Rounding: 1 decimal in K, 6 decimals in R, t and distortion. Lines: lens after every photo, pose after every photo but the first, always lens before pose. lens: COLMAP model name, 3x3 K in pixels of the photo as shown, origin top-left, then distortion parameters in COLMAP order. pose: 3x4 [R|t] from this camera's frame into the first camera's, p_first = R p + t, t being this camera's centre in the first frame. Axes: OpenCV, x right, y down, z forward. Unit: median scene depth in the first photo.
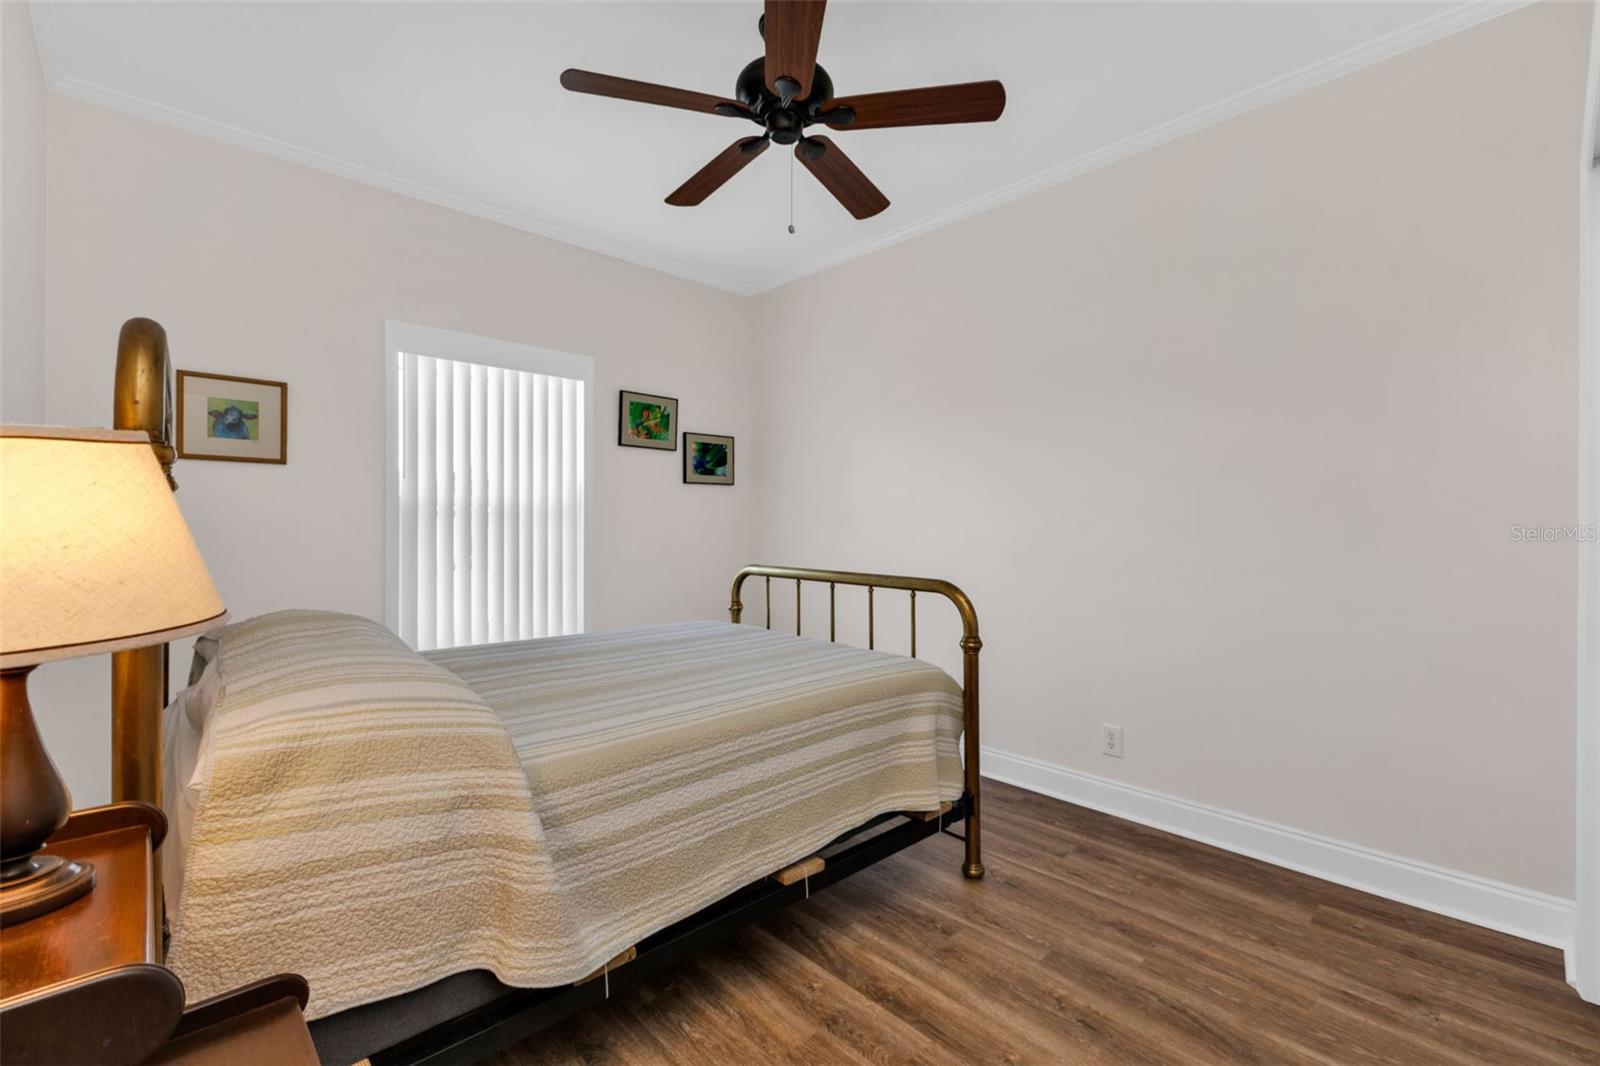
lens RADIAL K [[718.0, 0, 802.5], [0, 718.0, 527.7], [0, 0, 1]] dist [0.006103, -0.001744]
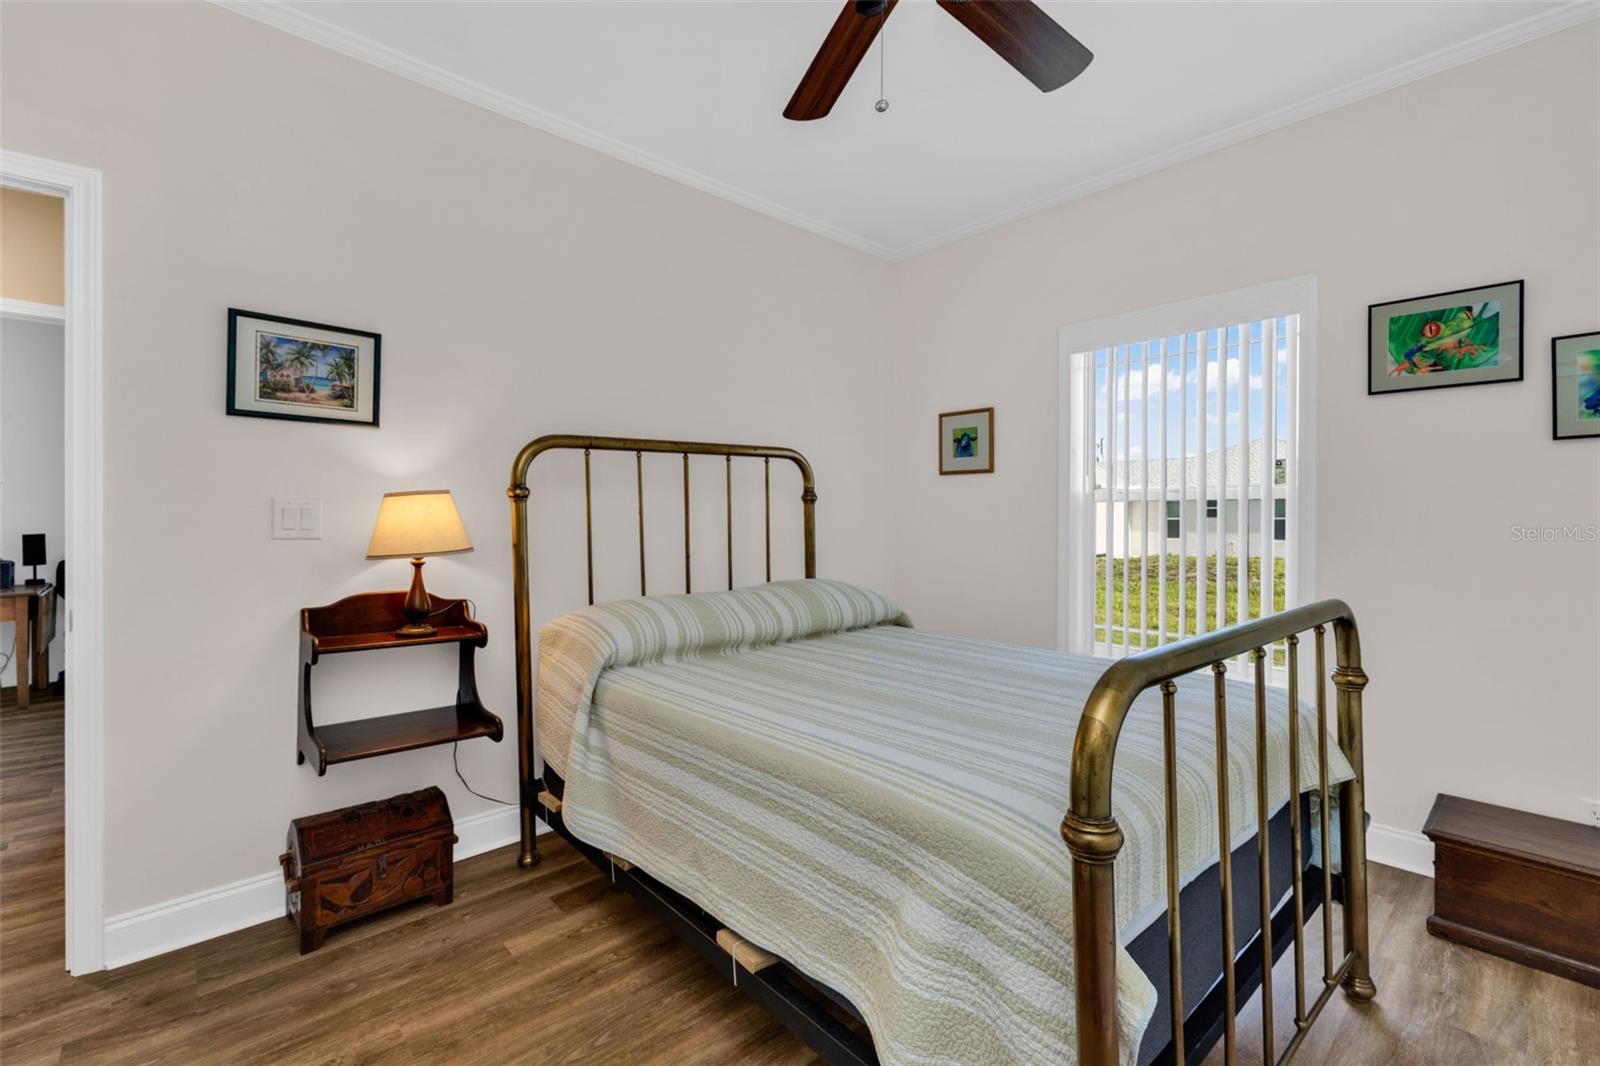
lens RADIAL K [[718.0, 0, 802.5], [0, 718.0, 527.7], [0, 0, 1]] dist [0.006103, -0.001744]
pose [[-0.048434, 0.007823, -0.998796, 0.552554], [-0.007581, 0.999938, 0.008200, -0.002077], [0.998798, 0.007969, -0.048371, 0.766081]]
